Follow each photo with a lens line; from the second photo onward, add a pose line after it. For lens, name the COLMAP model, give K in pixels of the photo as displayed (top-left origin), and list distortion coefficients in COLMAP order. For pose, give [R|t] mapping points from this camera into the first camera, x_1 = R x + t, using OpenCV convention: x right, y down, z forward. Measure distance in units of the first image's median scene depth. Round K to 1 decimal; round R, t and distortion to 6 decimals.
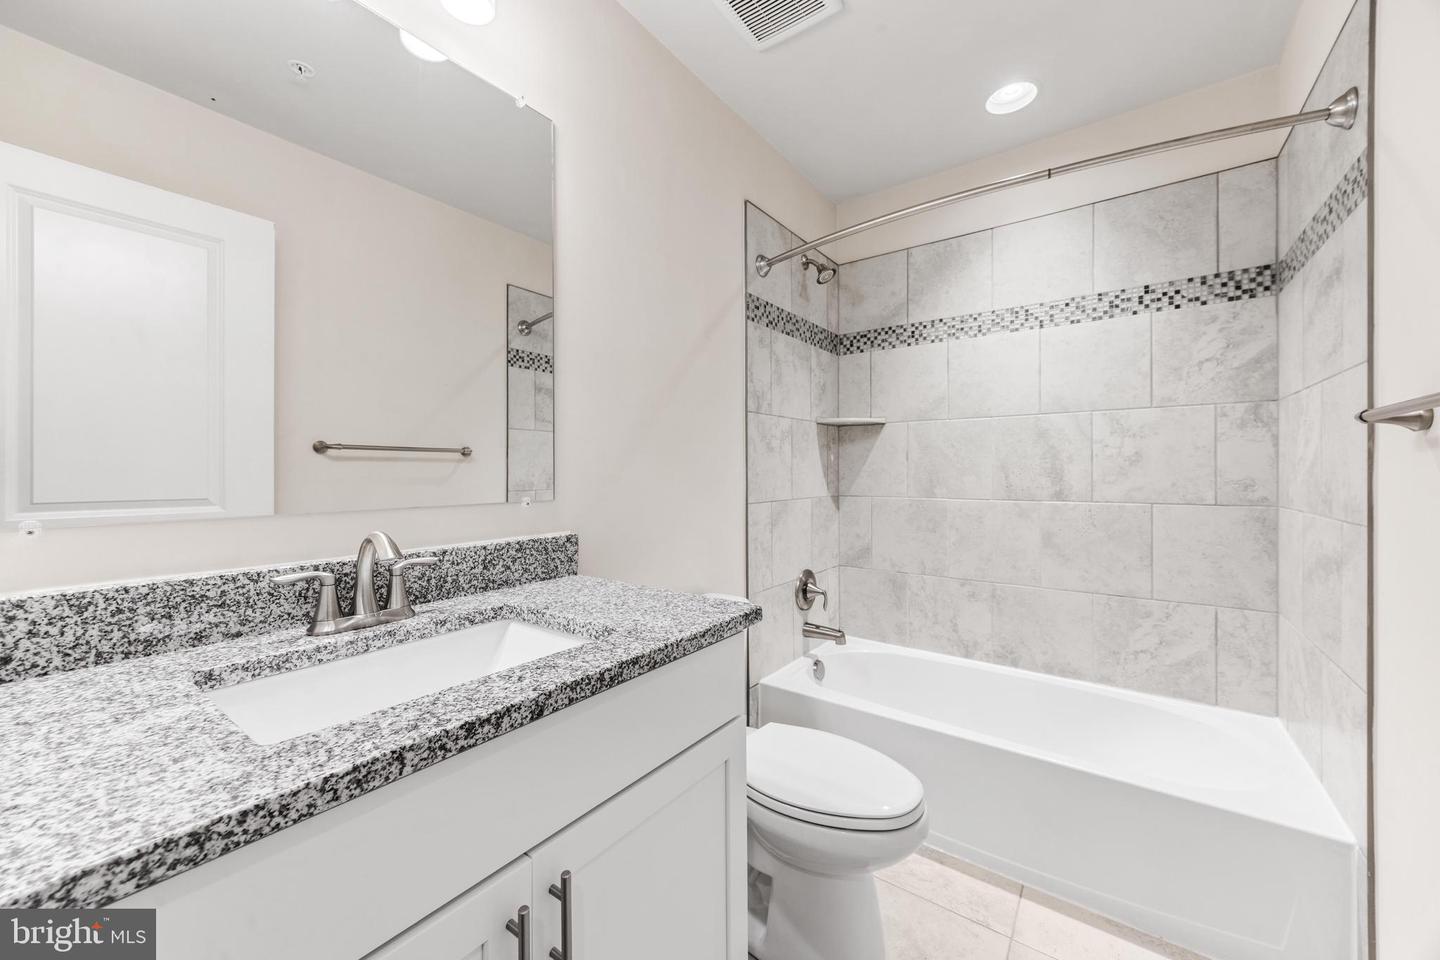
lens RADIAL K [[546.4, 0, 719.2], [0, 546.4, 474.1], [0, 0, 1]] dist [0.005696, 0.000526]
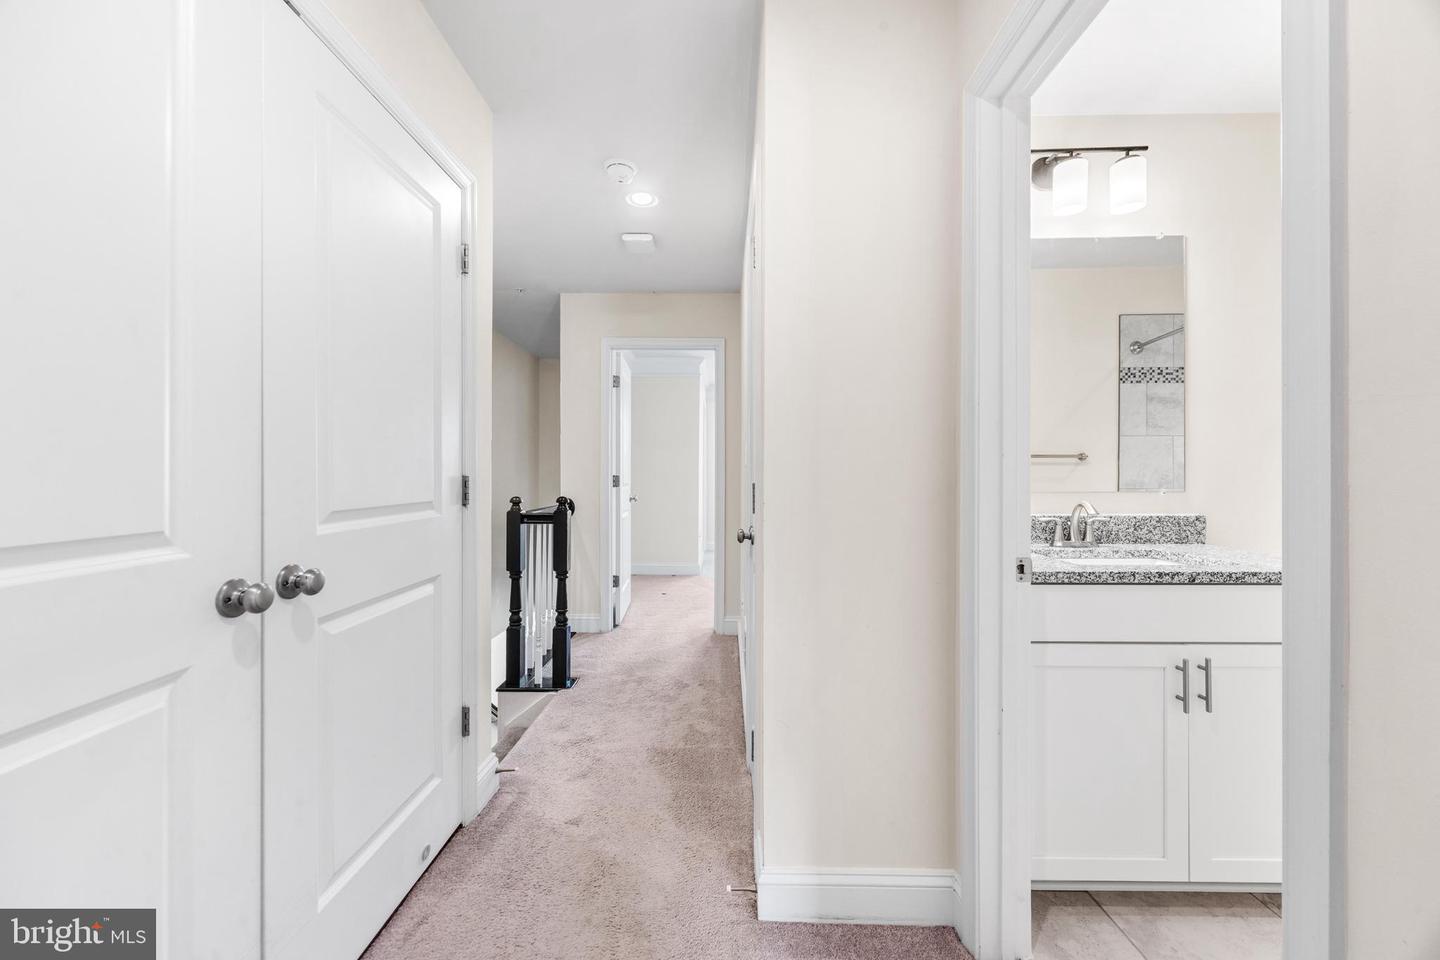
lens RADIAL K [[546.4, 0, 719.5], [0, 546.4, 472.9], [0, 0, 1]] dist [0.005696, 0.000526]
pose [[0.579705, 0.001023, -0.814825, 0.192626], [-0.003404, 0.999994, -0.001167, 0.003085], [0.814819, 0.003450, 0.579705, -0.958314]]
